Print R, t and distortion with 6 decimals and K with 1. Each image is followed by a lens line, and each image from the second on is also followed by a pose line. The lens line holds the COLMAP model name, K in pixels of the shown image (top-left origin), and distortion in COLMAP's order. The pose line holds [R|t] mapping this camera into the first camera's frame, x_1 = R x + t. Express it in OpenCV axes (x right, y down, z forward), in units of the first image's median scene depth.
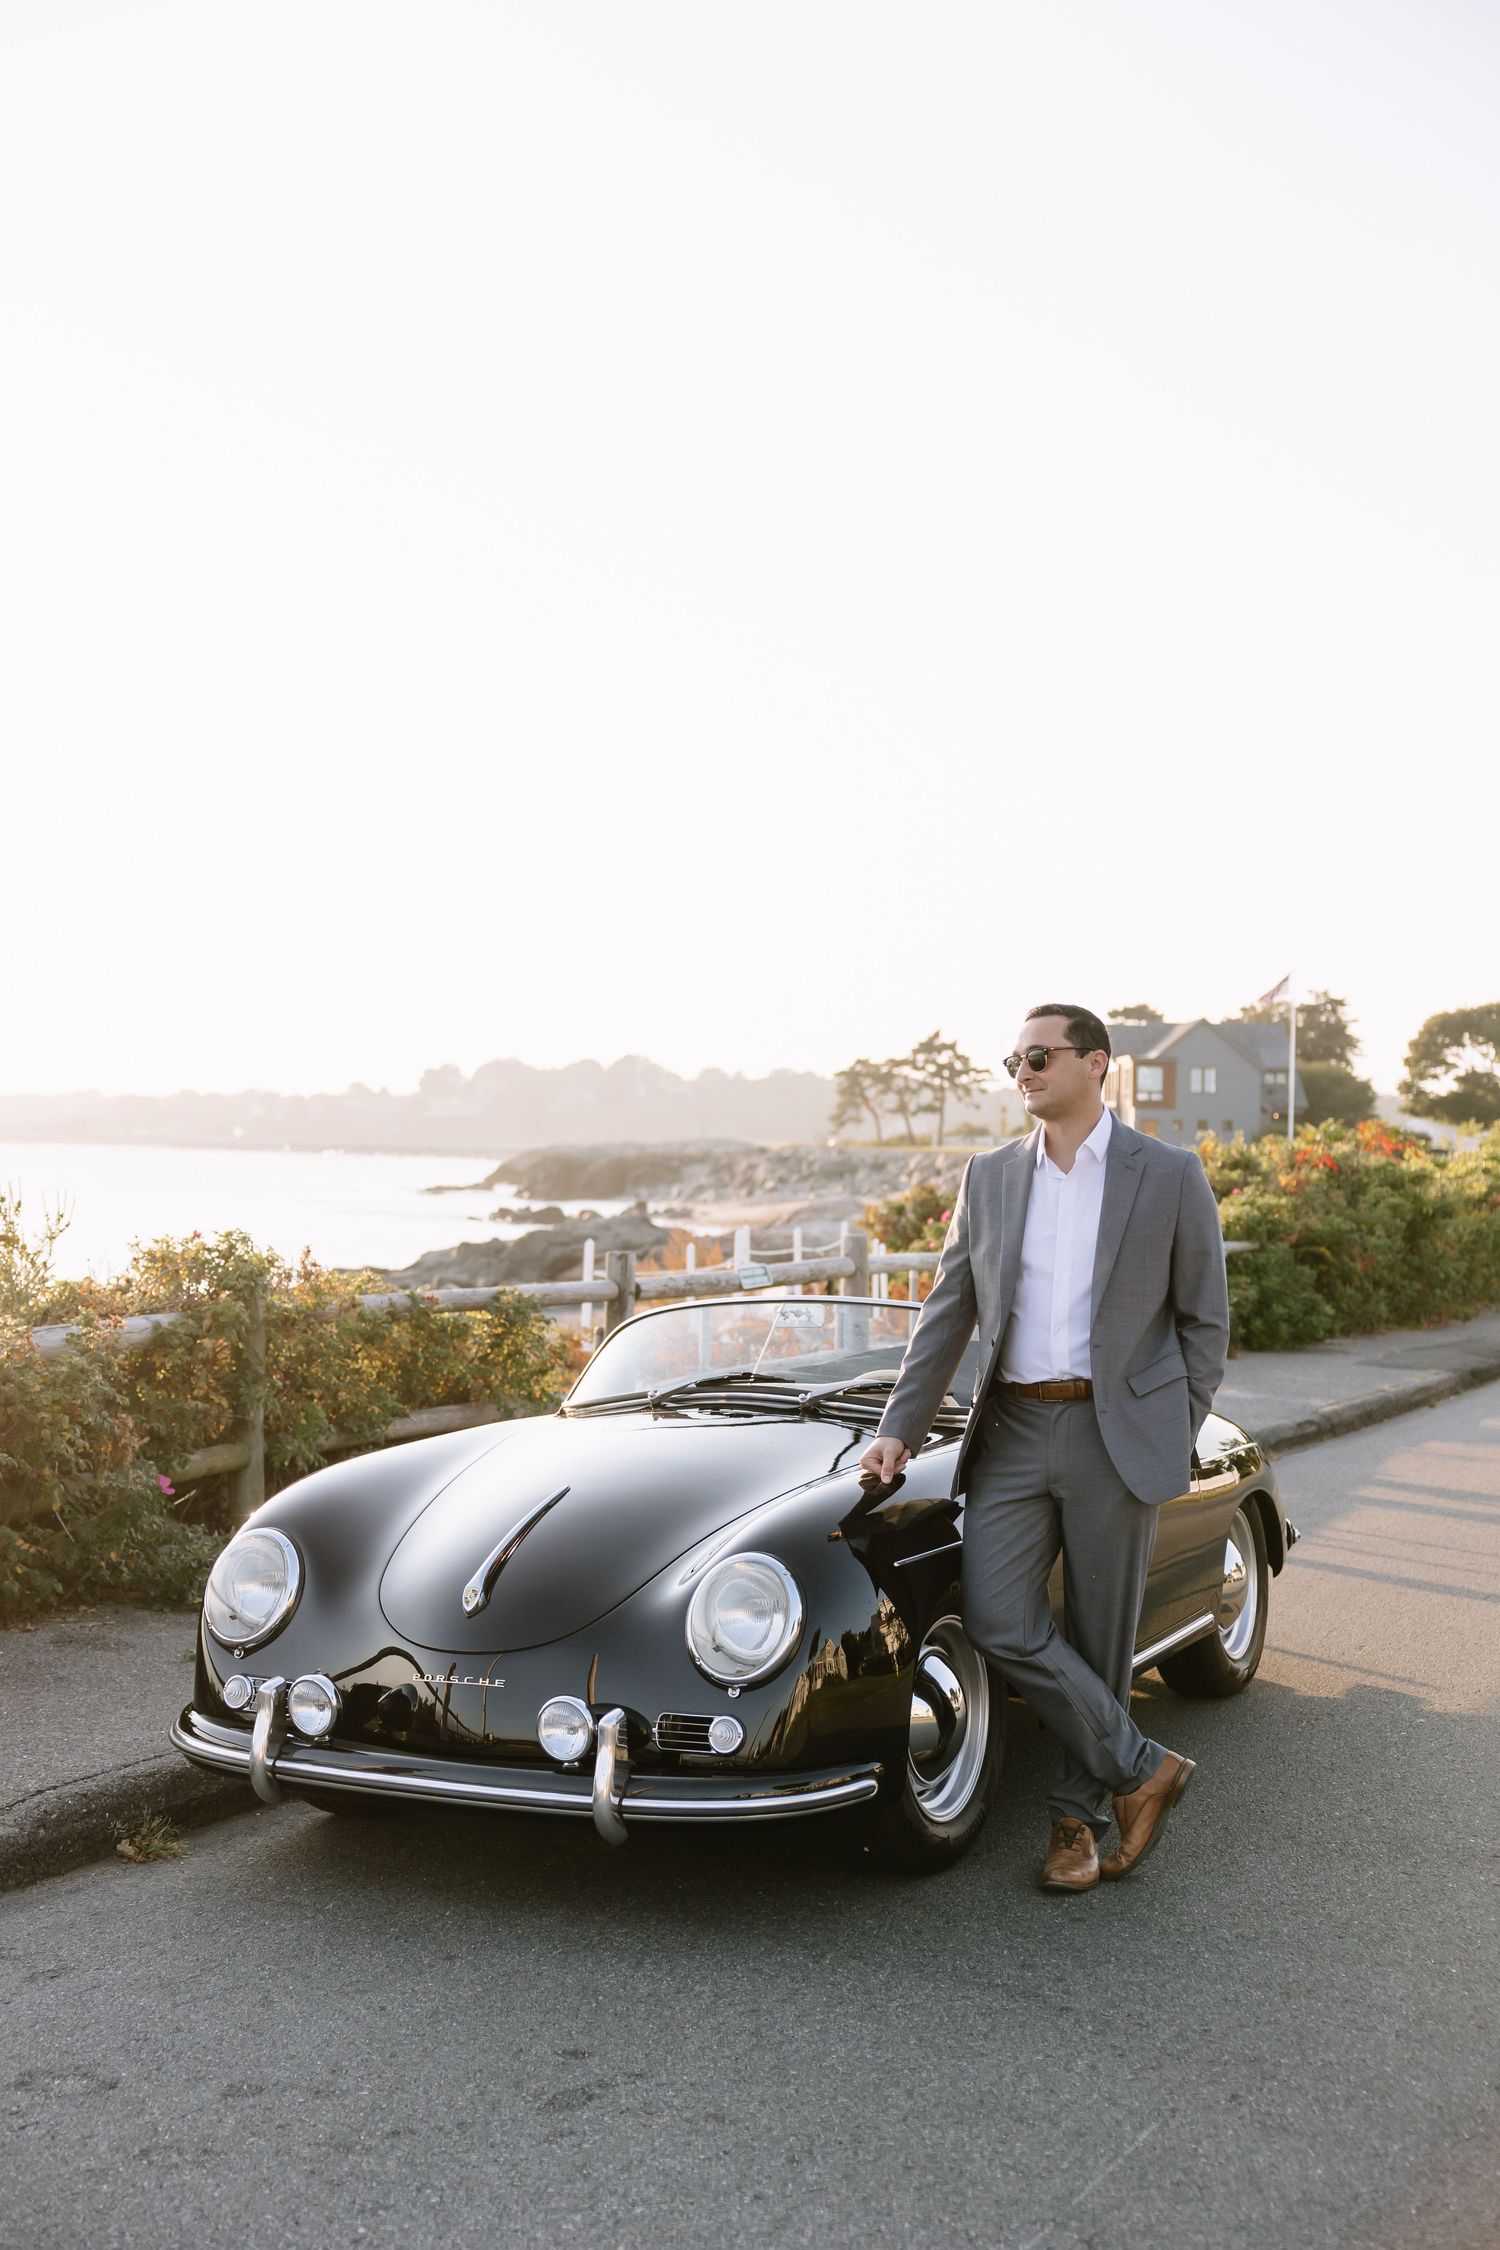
lens RADIAL K [[2633.6, 0, 760.2], [0, 2633.6, 1135.6], [0, 0, 1]] dist [0.179484, 0.000000]
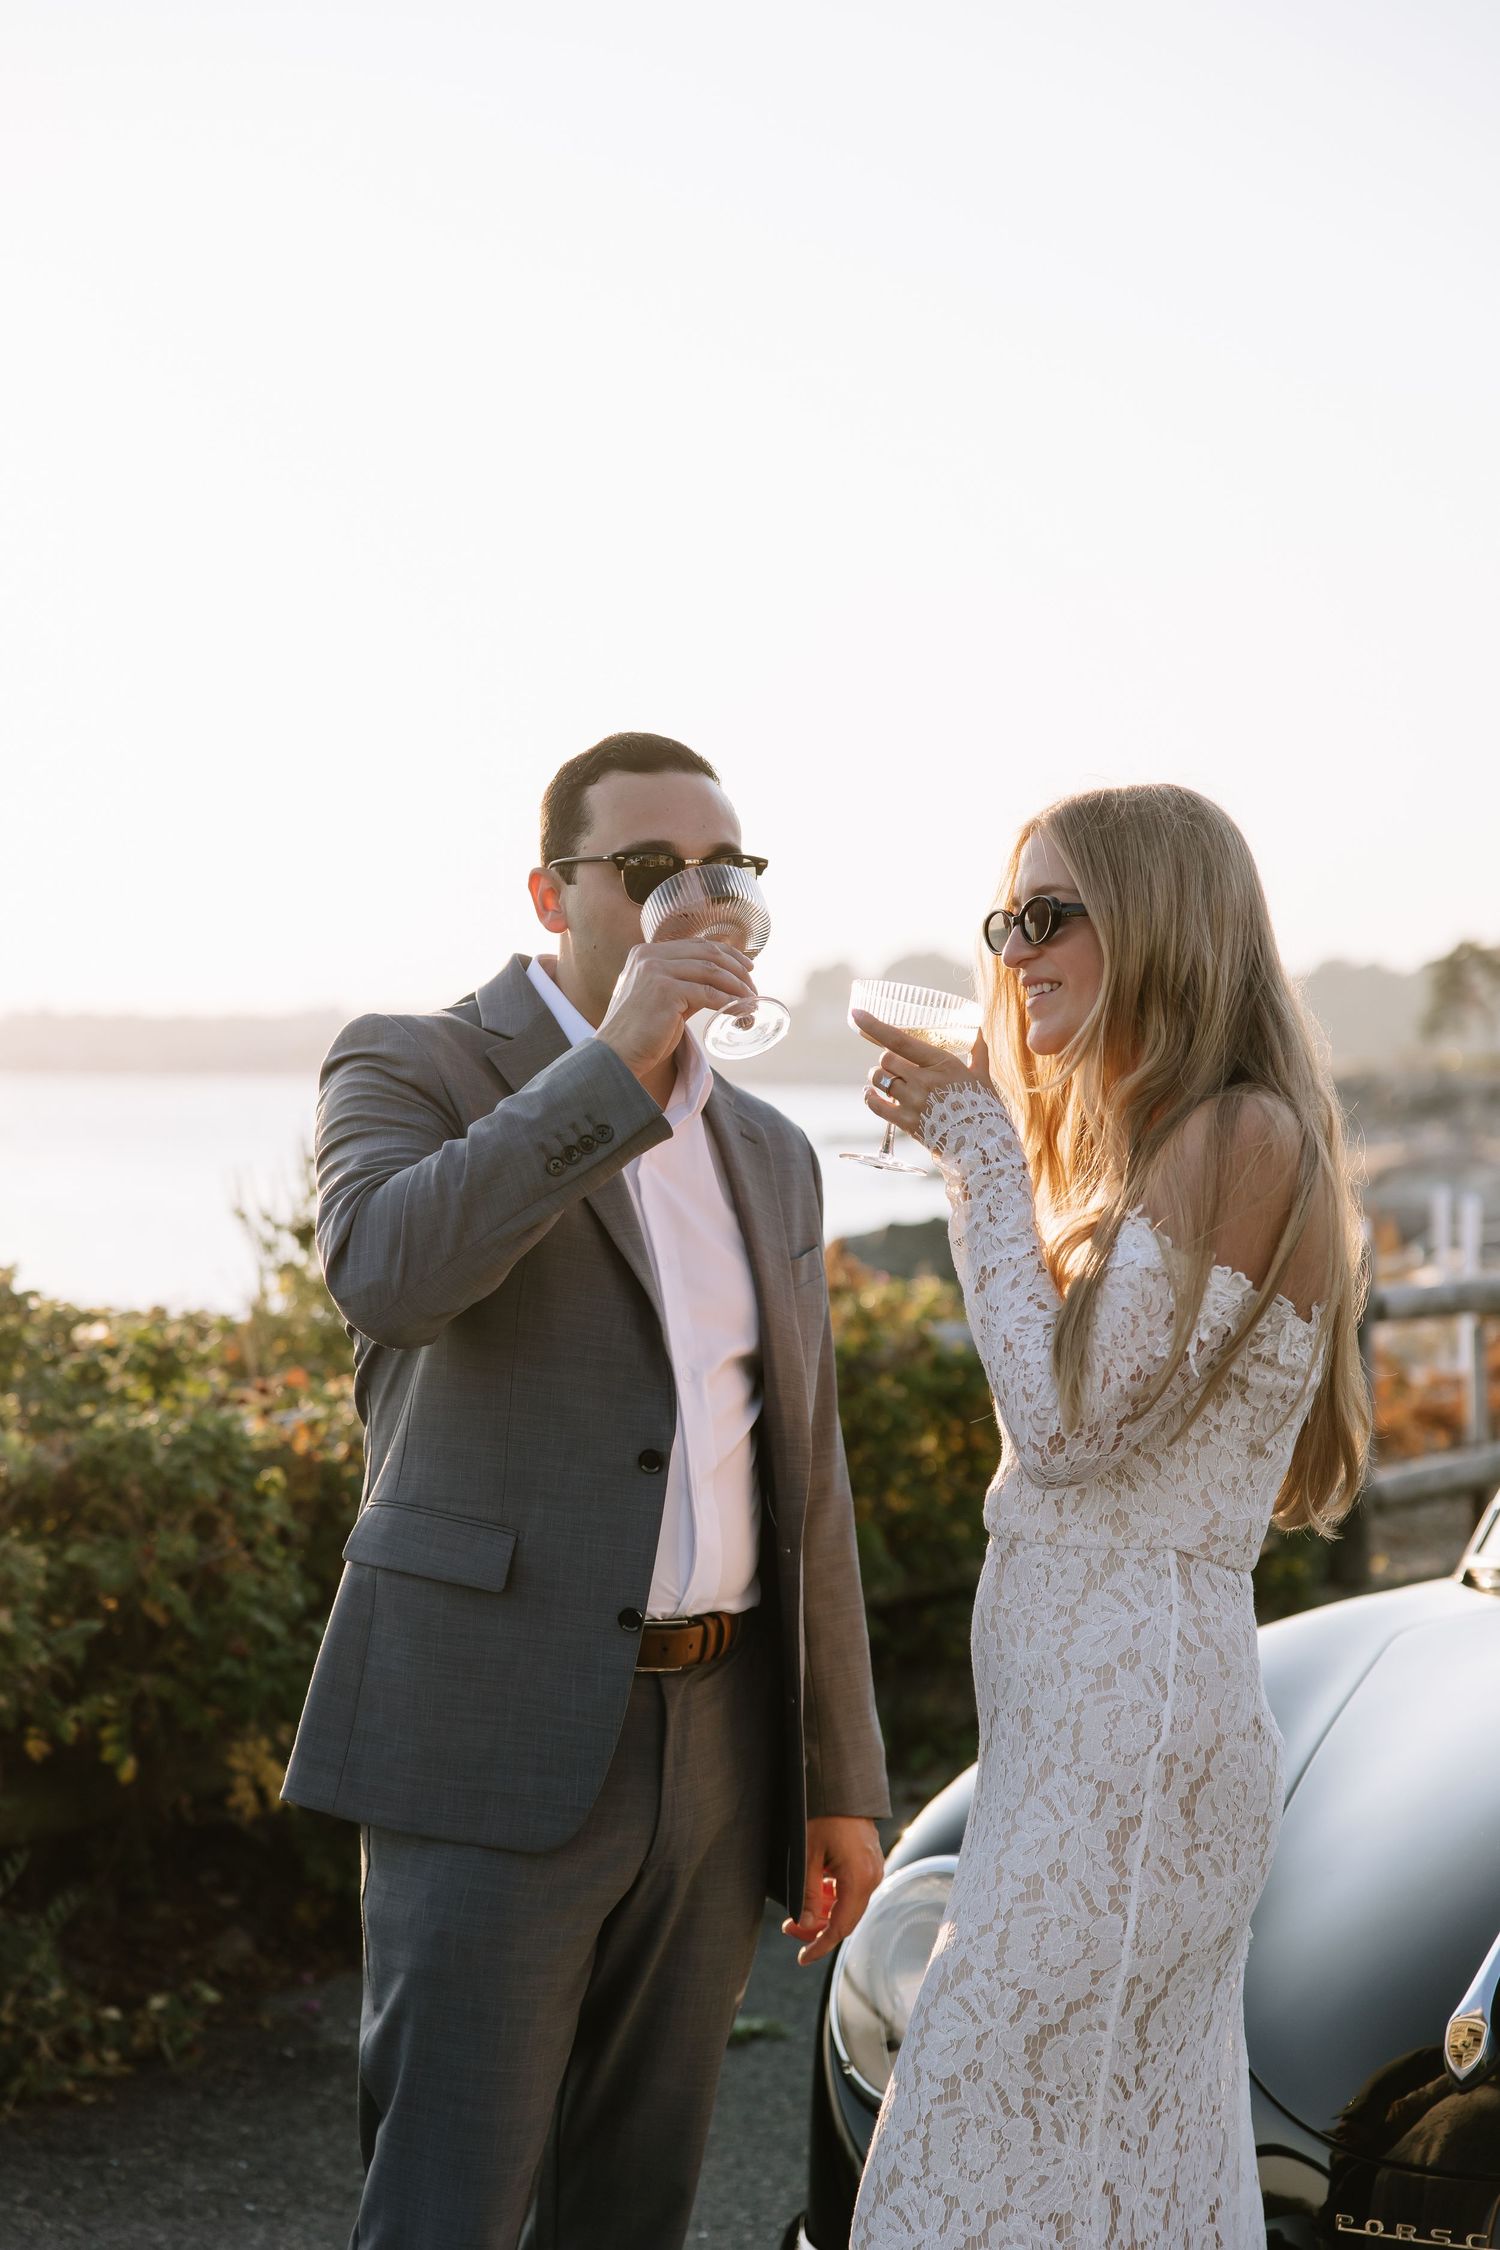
lens RADIAL K [[3831.0, 0, 750.0], [0, 3831.0, 1127.0], [0, 0, 1]] dist [-0.152038, 0.000000]
pose [[0.990213, -0.013432, -0.138914, -0.103032], [0.015831, 0.999744, 0.016177, 0.007634], [0.138661, -0.018218, 0.990172, 0.275516]]
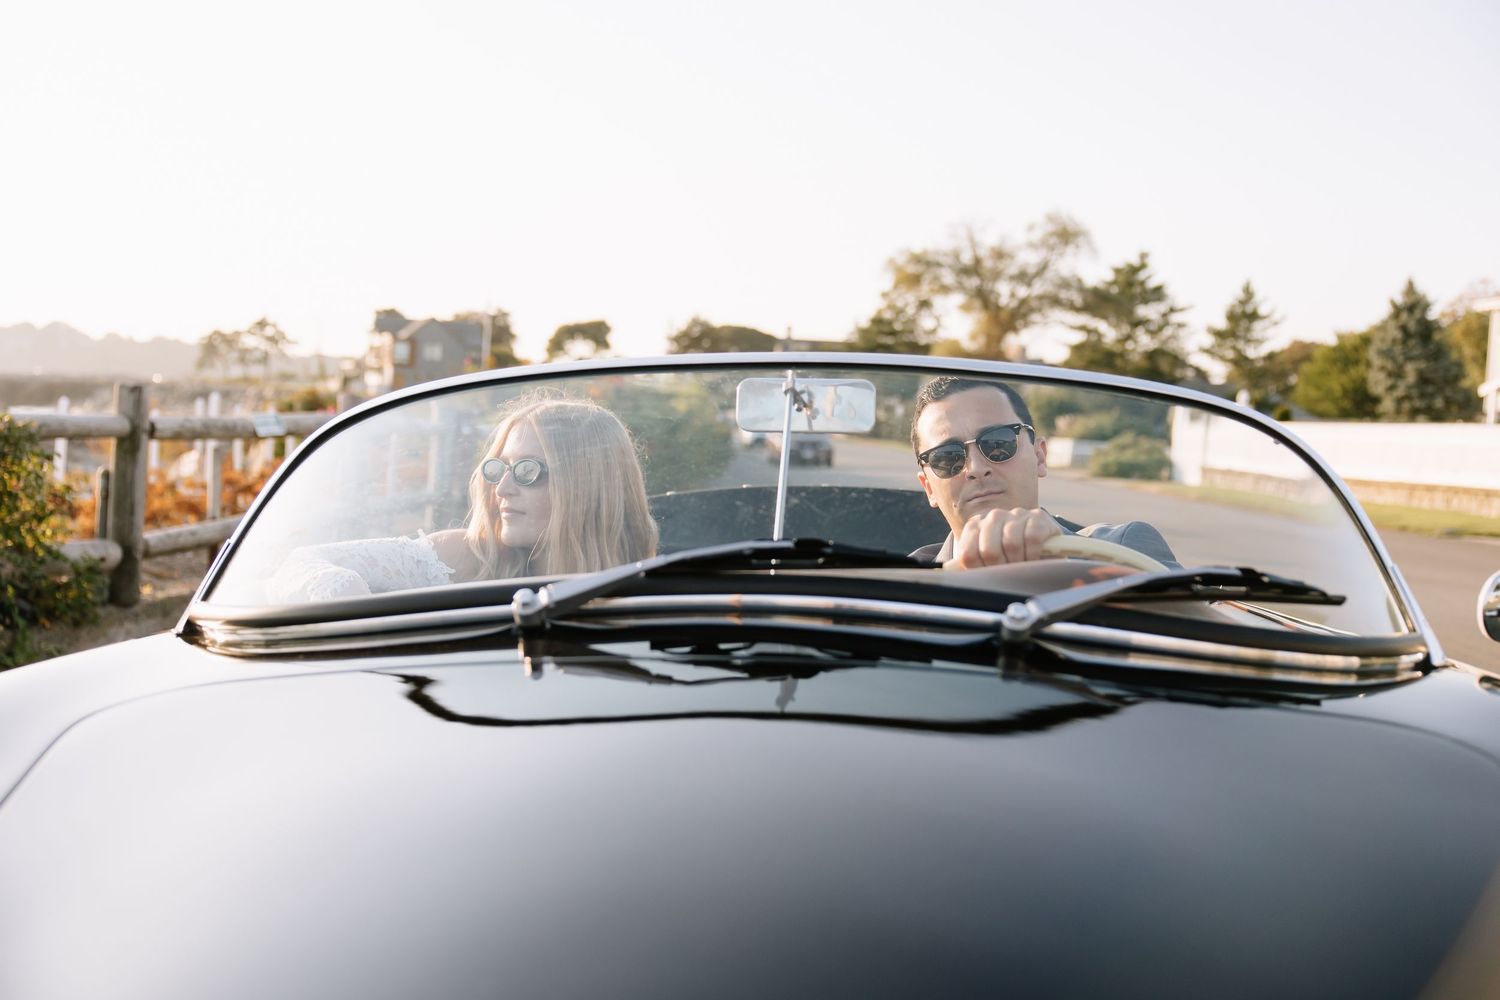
lens RADIAL K [[1396.3, 0, 738.7], [0, 1396.3, 507.4], [0, 0, 1]] dist [0.037997, 0.000000]
pose [[0.918959, 0.017175, 0.393980, -0.079378], [-0.048623, 0.996363, 0.069977, 0.064414], [-0.391345, -0.083462, 0.916452, 0.740719]]
